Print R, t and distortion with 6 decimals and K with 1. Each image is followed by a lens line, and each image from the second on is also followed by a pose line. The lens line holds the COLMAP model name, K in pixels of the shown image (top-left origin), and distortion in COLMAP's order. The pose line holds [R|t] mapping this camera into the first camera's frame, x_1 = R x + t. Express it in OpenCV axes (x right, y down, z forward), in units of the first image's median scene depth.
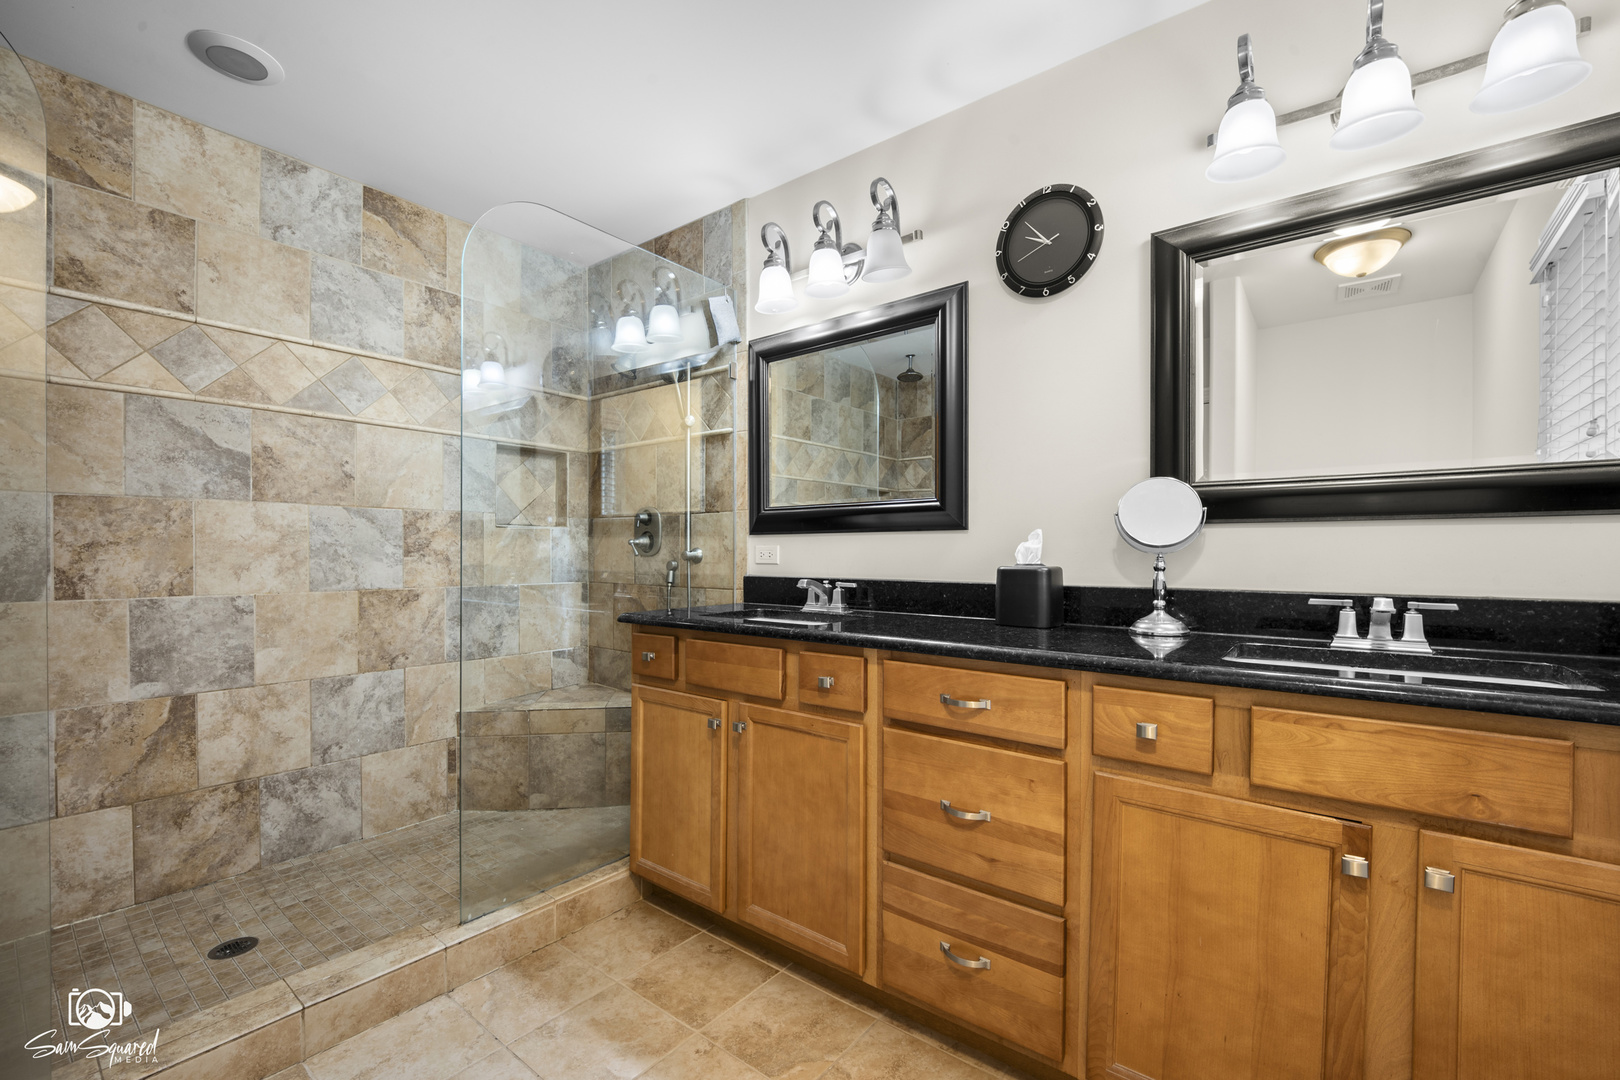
lens RADIAL K [[674.1, 0, 809.2], [0, 674.1, 544.3], [0, 0, 1]] dist [-0.021582, 0.003567]
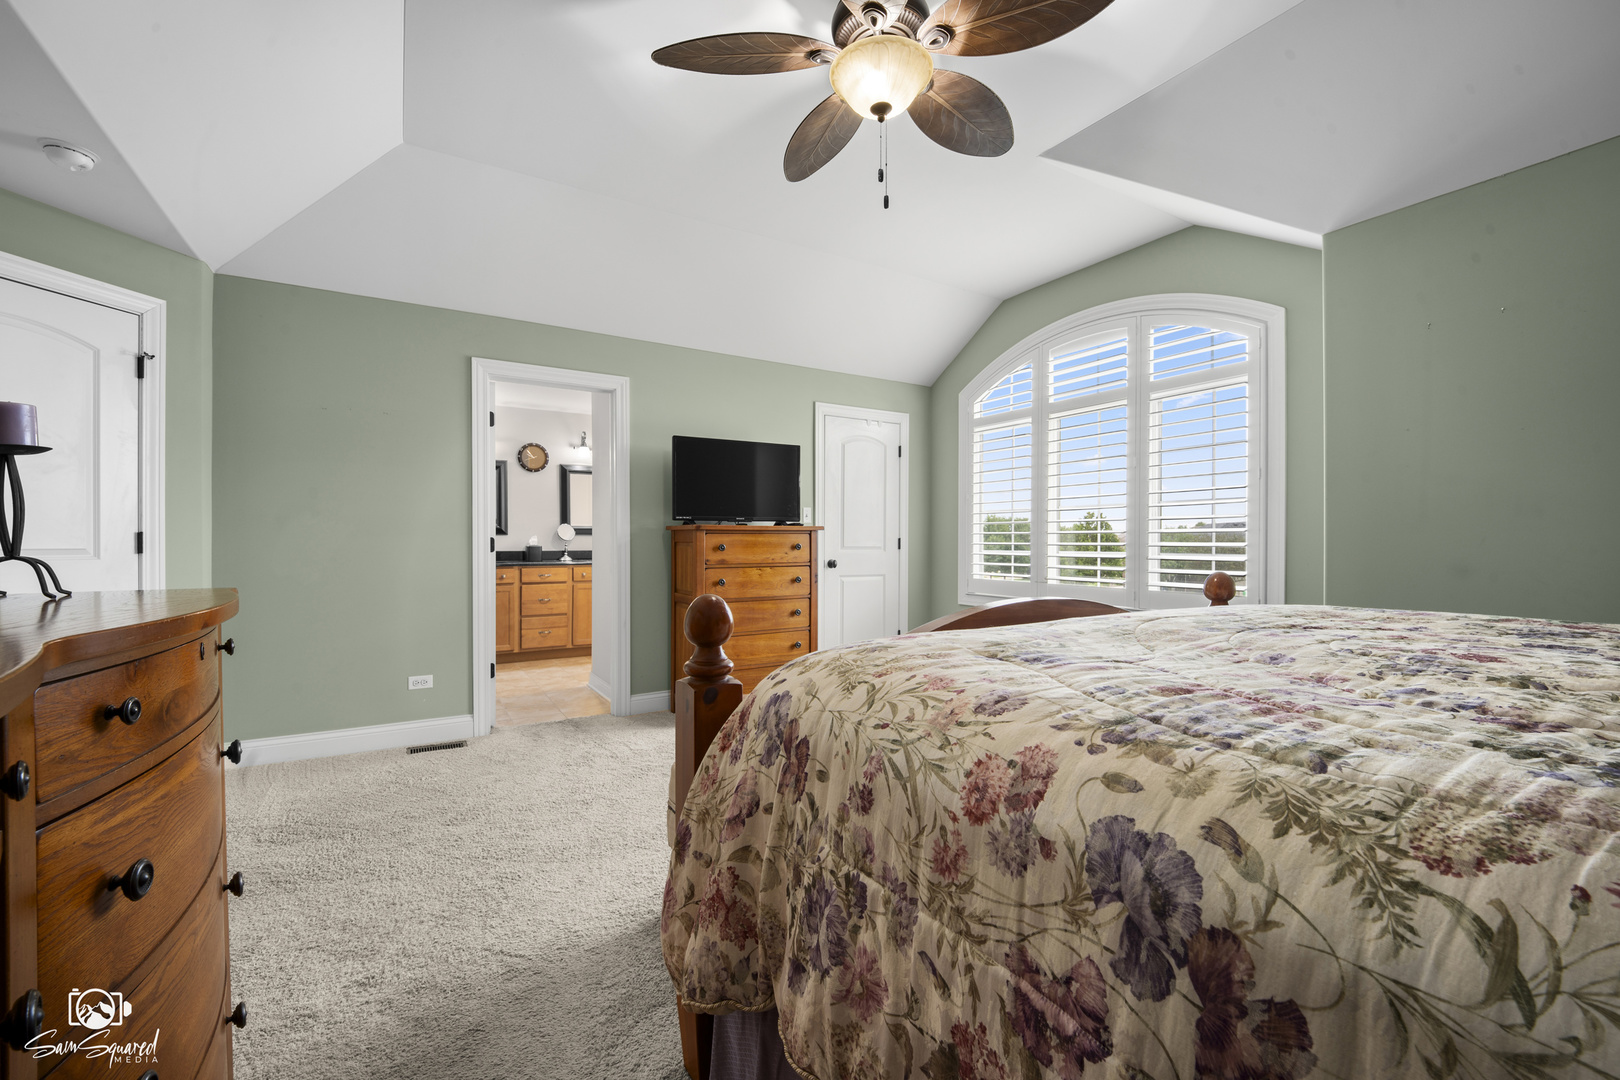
lens RADIAL K [[674.1, 0, 809.2], [0, 674.1, 544.3], [0, 0, 1]] dist [-0.021582, 0.003567]
pose [[0.336866, -0.005741, 0.941535, -2.722313], [-0.005443, 0.999953, 0.008044, -0.014058], [-0.941537, -0.007835, 0.336819, -1.744172]]
